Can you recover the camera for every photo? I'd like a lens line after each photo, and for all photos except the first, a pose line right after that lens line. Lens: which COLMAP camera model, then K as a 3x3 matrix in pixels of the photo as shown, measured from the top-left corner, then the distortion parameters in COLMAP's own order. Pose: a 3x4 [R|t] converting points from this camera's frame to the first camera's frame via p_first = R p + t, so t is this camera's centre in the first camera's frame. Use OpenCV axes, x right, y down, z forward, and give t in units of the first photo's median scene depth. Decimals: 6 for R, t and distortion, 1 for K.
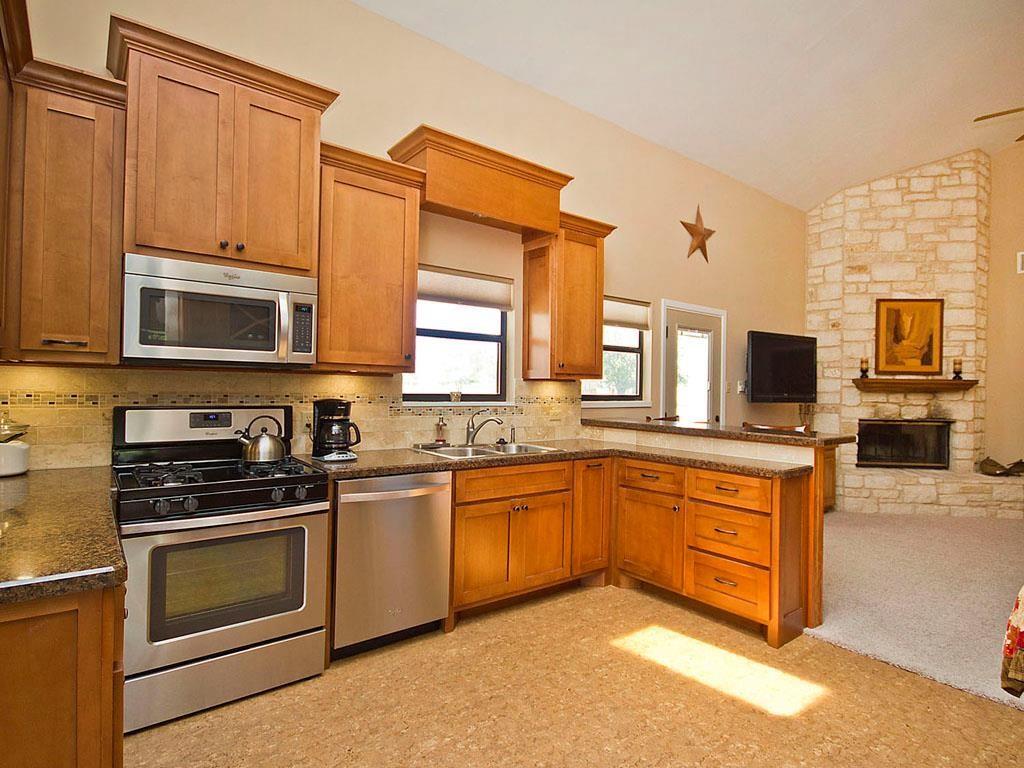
lens RADIAL K [[559.8, 0, 511.3], [0, 559.8, 380.7], [0, 0, 1]] dist [-0.000725, 0.003249]
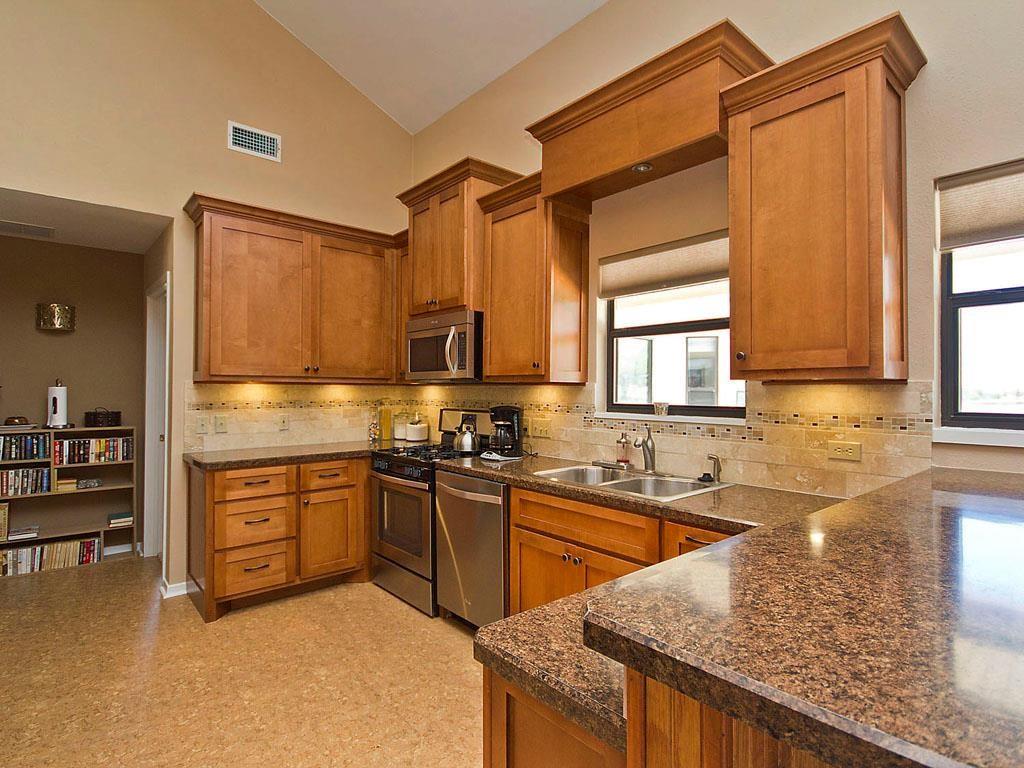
lens RADIAL K [[524.8, 0, 514.2], [0, 524.8, 388.6], [0, 0, 1]] dist [-0.001662, 0.000217]
pose [[0.051879, -0.025894, -0.998318, 0.696706], [0.004743, 0.999659, -0.025682, 0.021785], [0.998642, -0.003402, 0.051984, 0.879868]]
